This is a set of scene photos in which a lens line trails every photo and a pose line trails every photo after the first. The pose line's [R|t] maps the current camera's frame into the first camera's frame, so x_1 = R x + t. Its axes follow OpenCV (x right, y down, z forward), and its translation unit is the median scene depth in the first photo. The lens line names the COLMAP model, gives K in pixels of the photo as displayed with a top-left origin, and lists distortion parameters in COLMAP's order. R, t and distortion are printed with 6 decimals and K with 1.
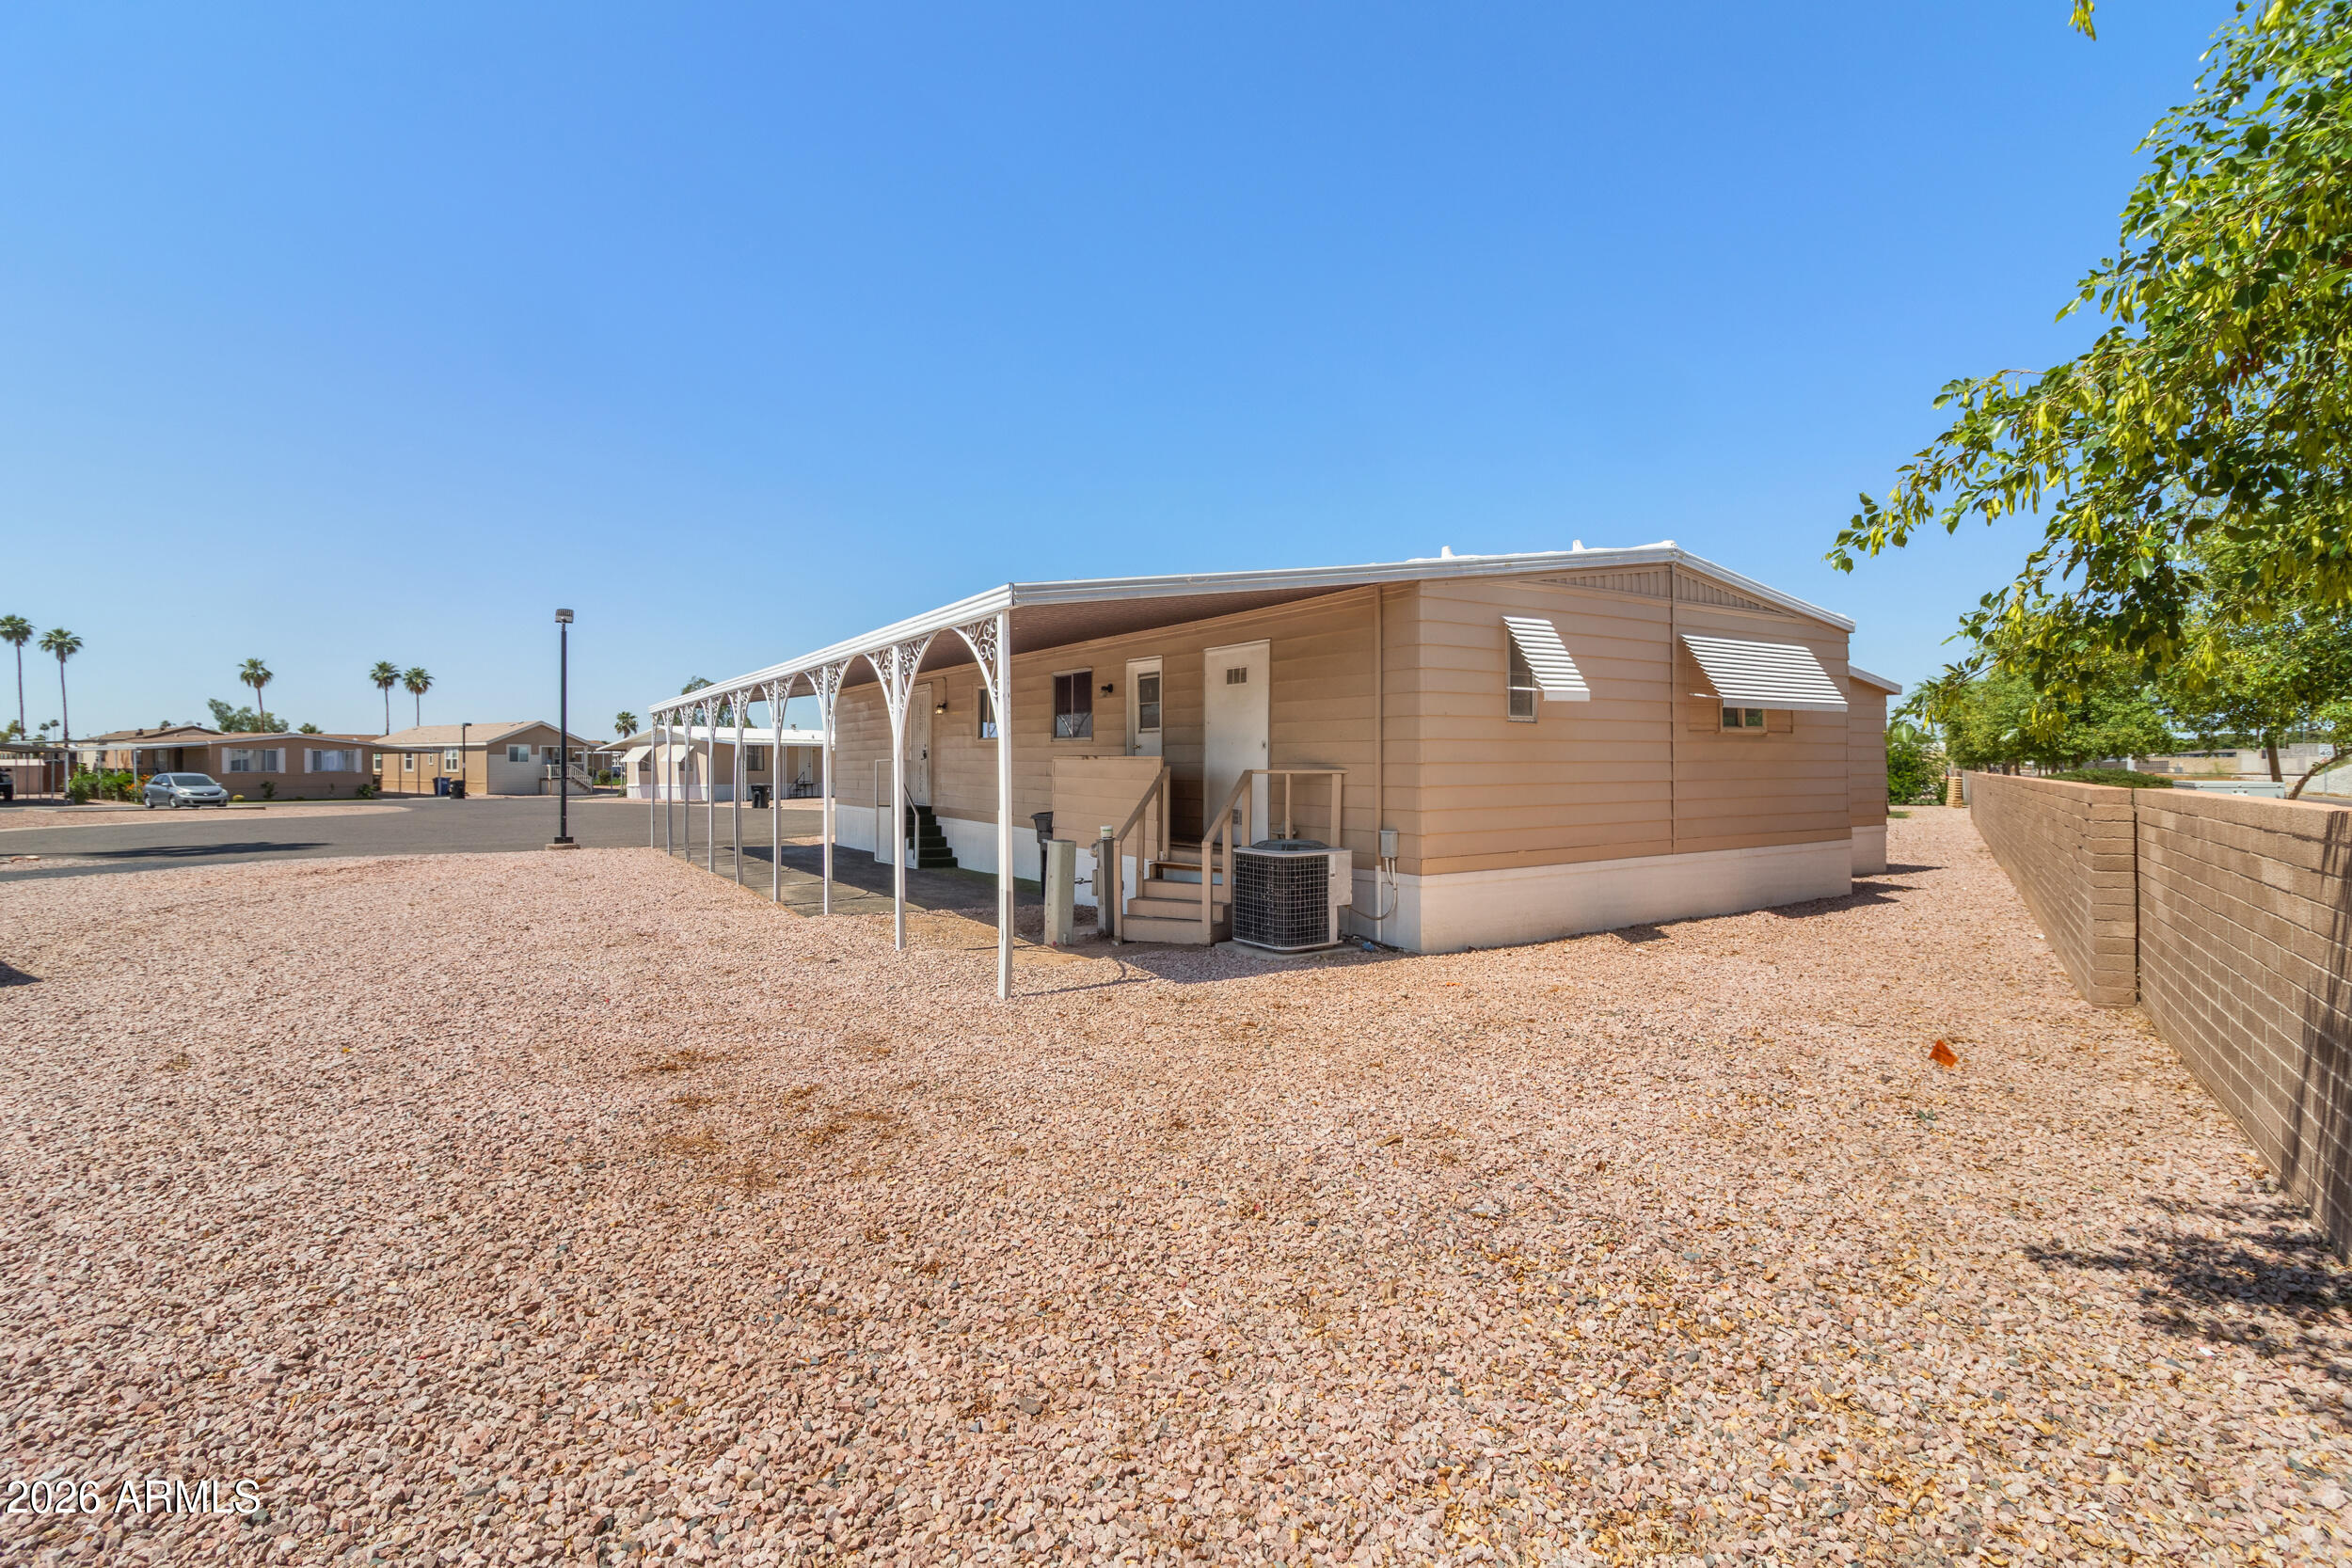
lens RADIAL K [[1081.8, 0, 1180.8], [0, 1081.8, 768.3], [0, 0, 1]] dist [0.001018, -0.000112]
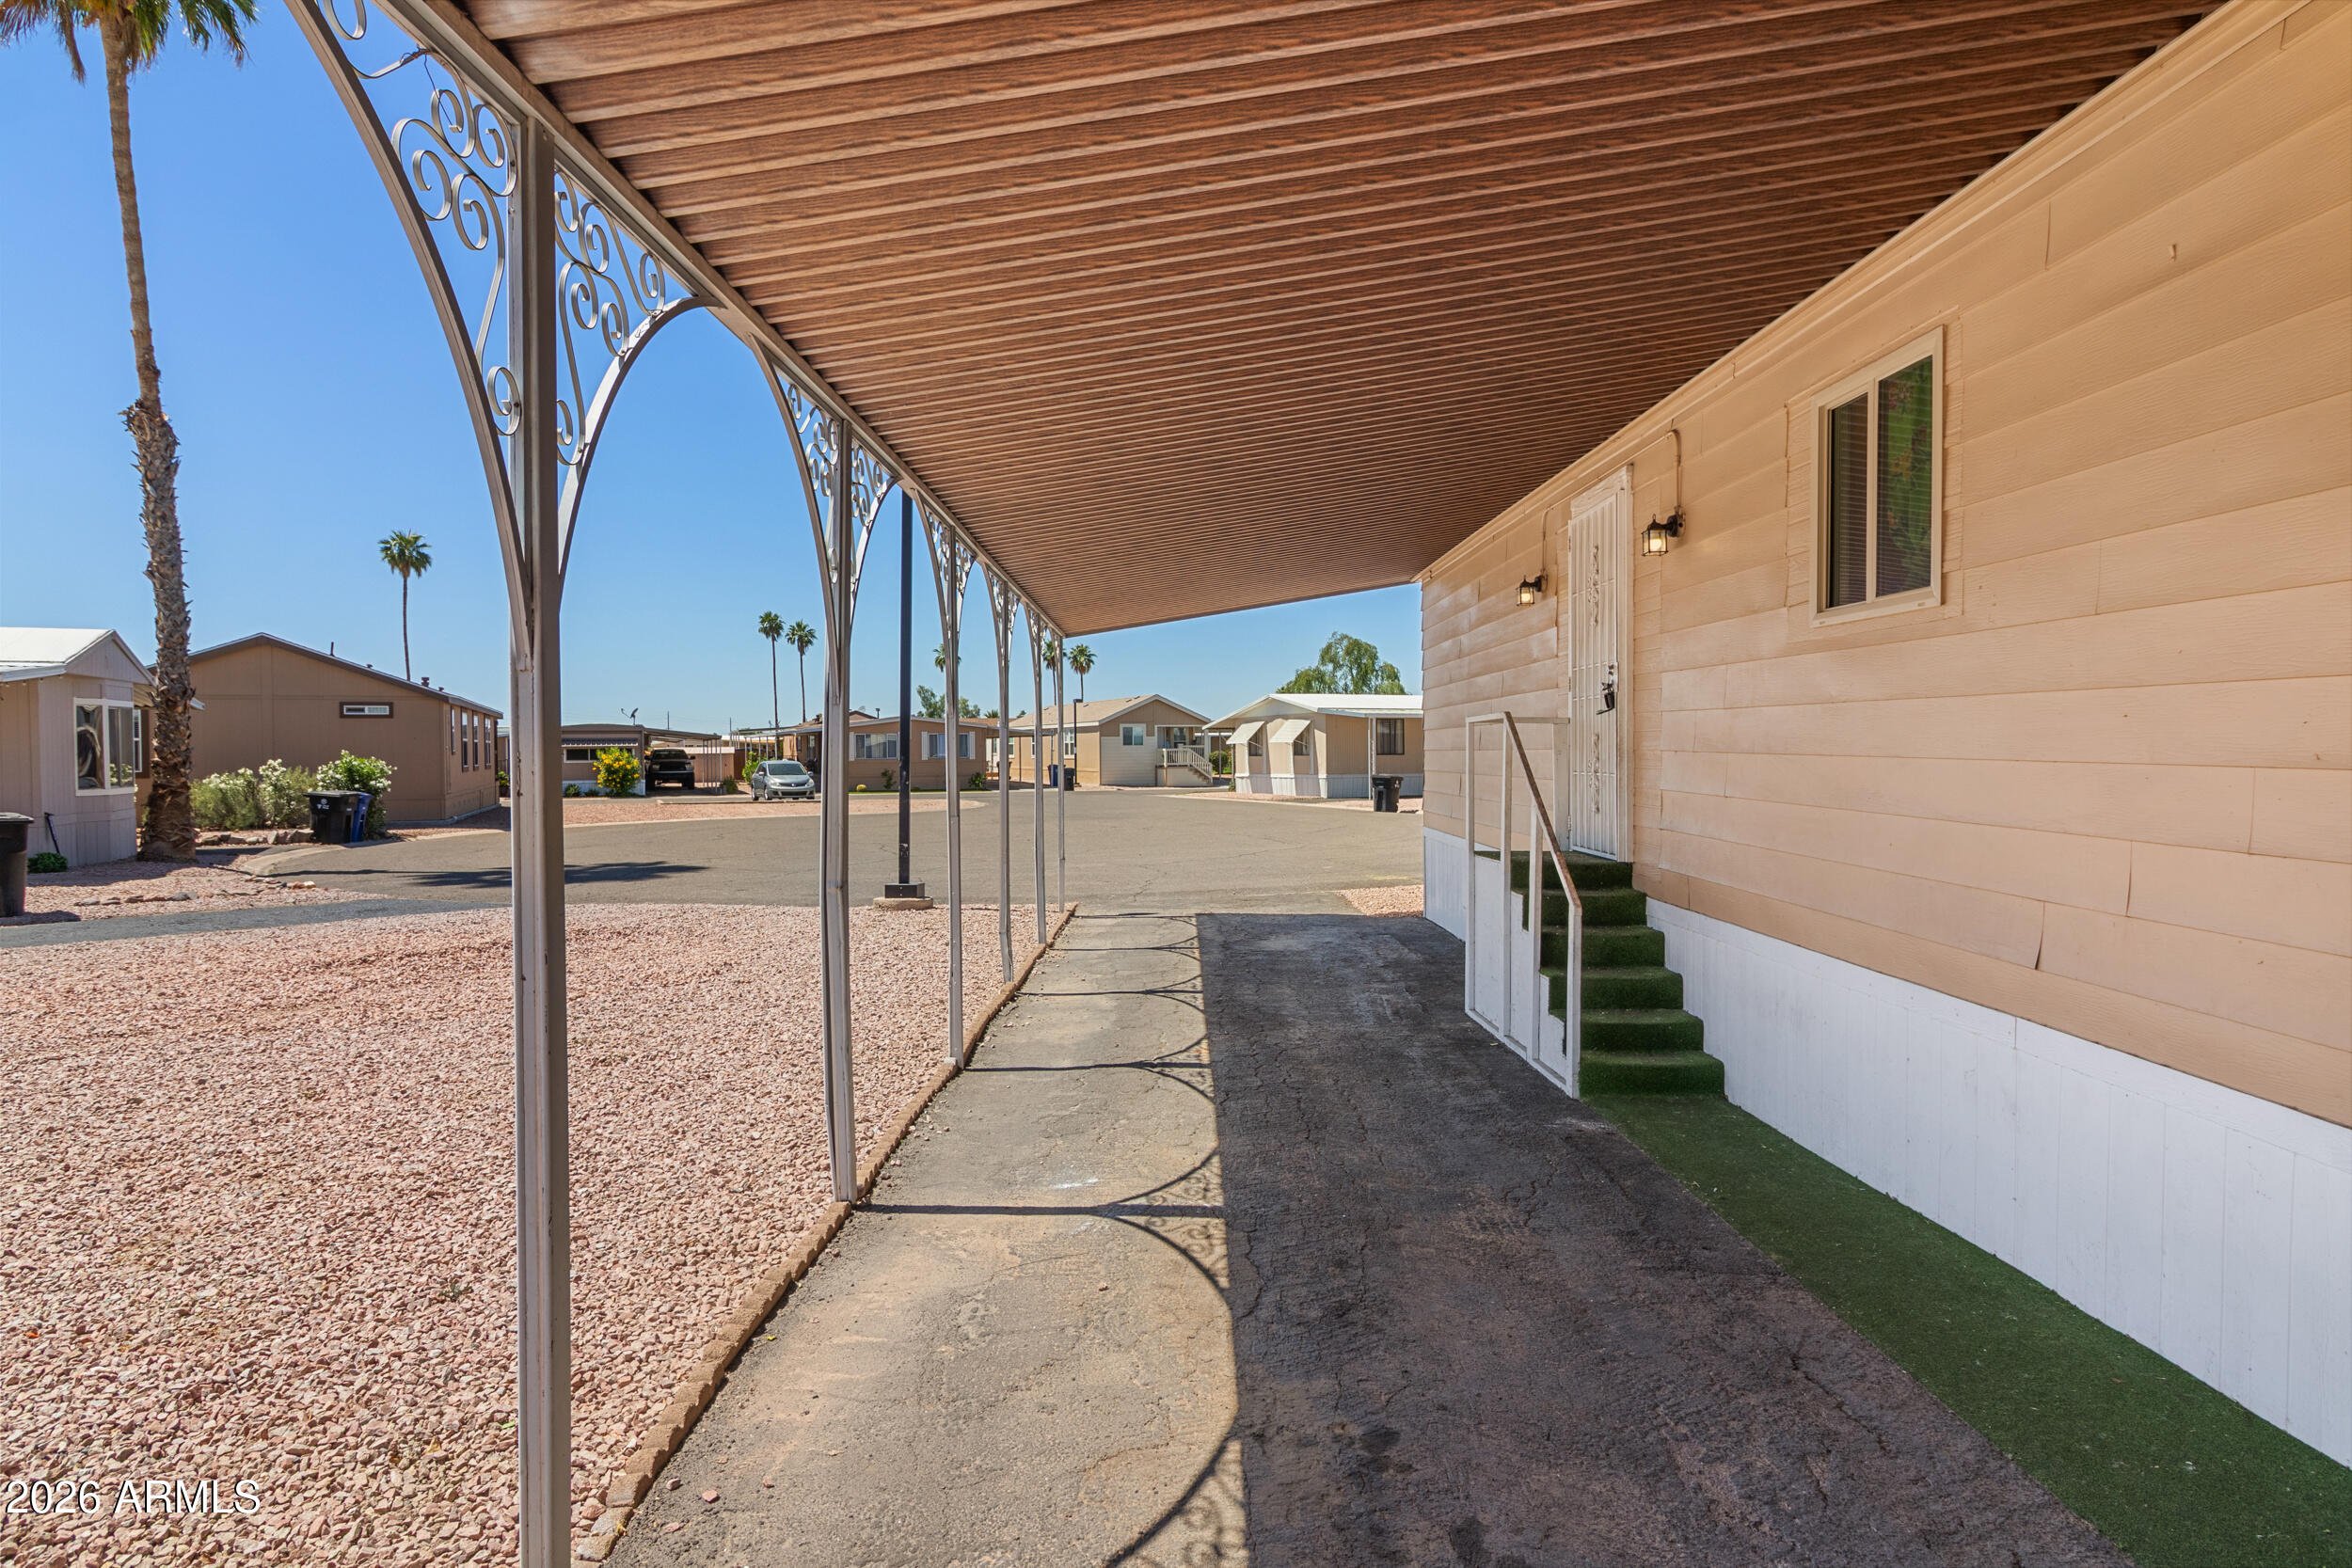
lens RADIAL K [[1337.9, 0, 1192.6], [0, 1337.9, 773.0], [0, 0, 1]] dist [-0.001203, 0.001612]
pose [[0.846068, 0.002510, -0.533070, -0.043658], [0.005990, 0.999881, 0.014217, 0.000926], [0.533042, -0.015221, 0.845952, 0.201097]]
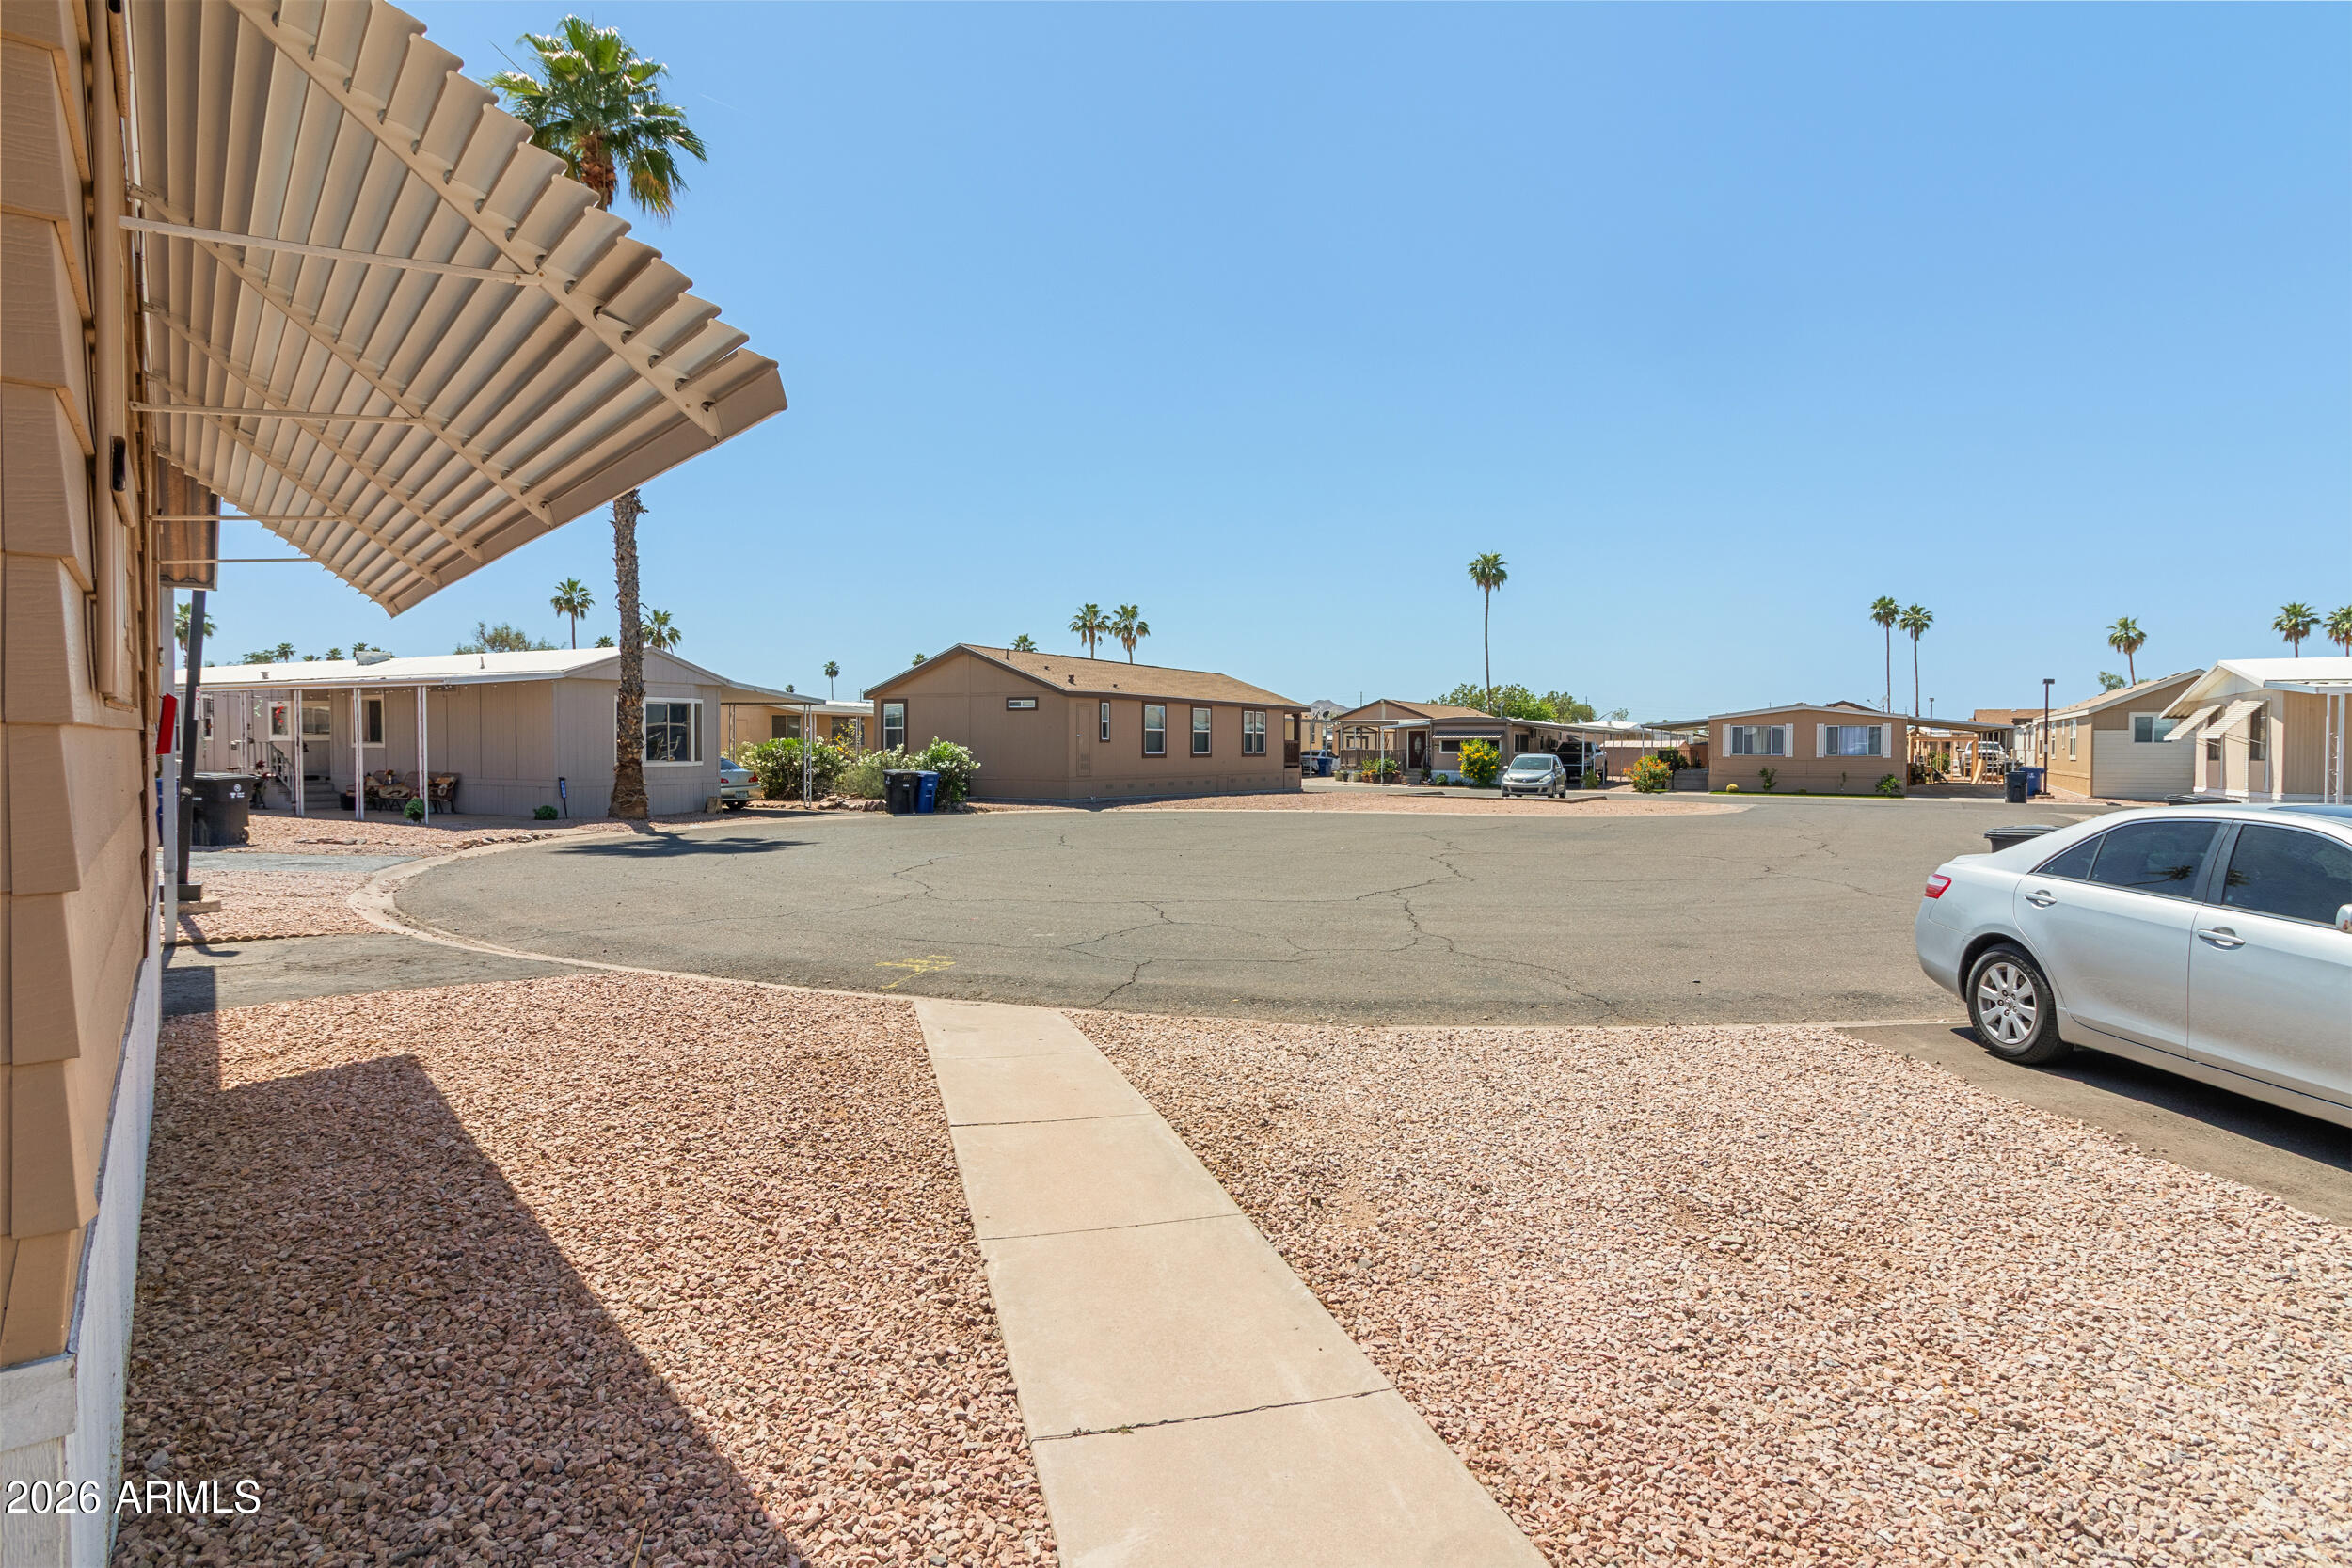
lens RADIAL K [[1242.8, 0, 1173.9], [0, 1242.8, 771.7], [0, 0, 1]] dist [-0.002961, -0.000326]
pose [[0.084216, 0.022586, -0.996192, -0.007411], [-0.010547, 0.999707, 0.021775, 0.000006], [0.996392, 0.008673, 0.084429, 0.505283]]
